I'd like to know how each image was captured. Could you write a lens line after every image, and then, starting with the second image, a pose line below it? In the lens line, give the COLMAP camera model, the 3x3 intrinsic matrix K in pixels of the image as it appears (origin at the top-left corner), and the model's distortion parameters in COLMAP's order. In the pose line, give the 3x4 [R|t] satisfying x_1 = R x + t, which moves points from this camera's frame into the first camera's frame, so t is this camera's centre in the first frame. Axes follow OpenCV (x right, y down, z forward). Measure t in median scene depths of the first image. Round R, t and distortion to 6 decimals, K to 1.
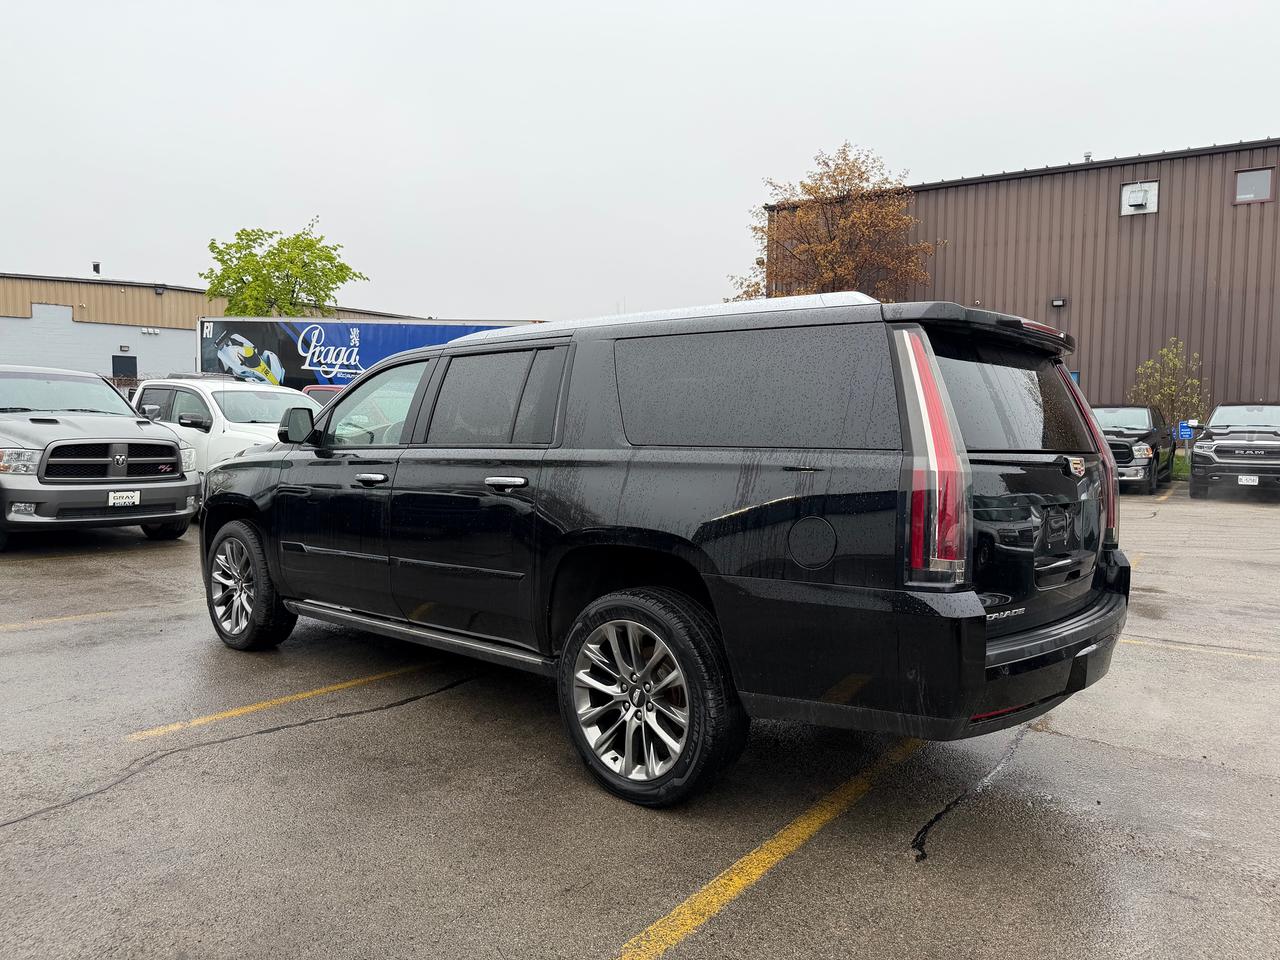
lens RADIAL K [[910.9, 0, 650.9], [0, 910.9, 477.6], [0, 0, 1]] dist [0.059229, -0.070620]
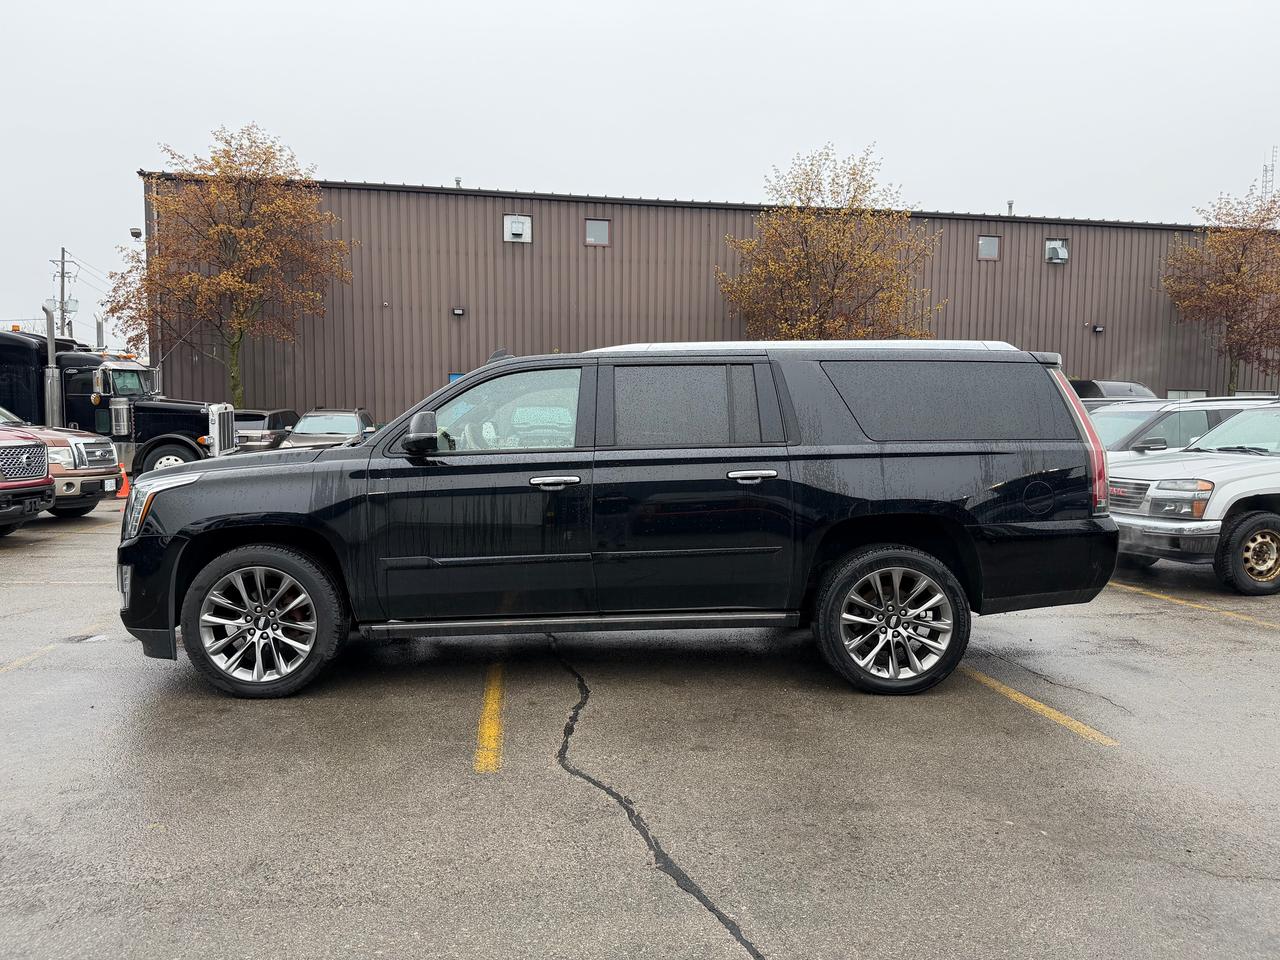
lens RADIAL K [[910.9, 0, 629.8], [0, 910.9, 490.6], [0, 0, 1]] dist [0.059229, -0.070620]
pose [[0.722011, -0.061196, 0.689170, -0.168359], [0.045963, 0.998123, 0.040476, -0.004646], [-0.690353, 0.002452, 0.723469, 0.035186]]
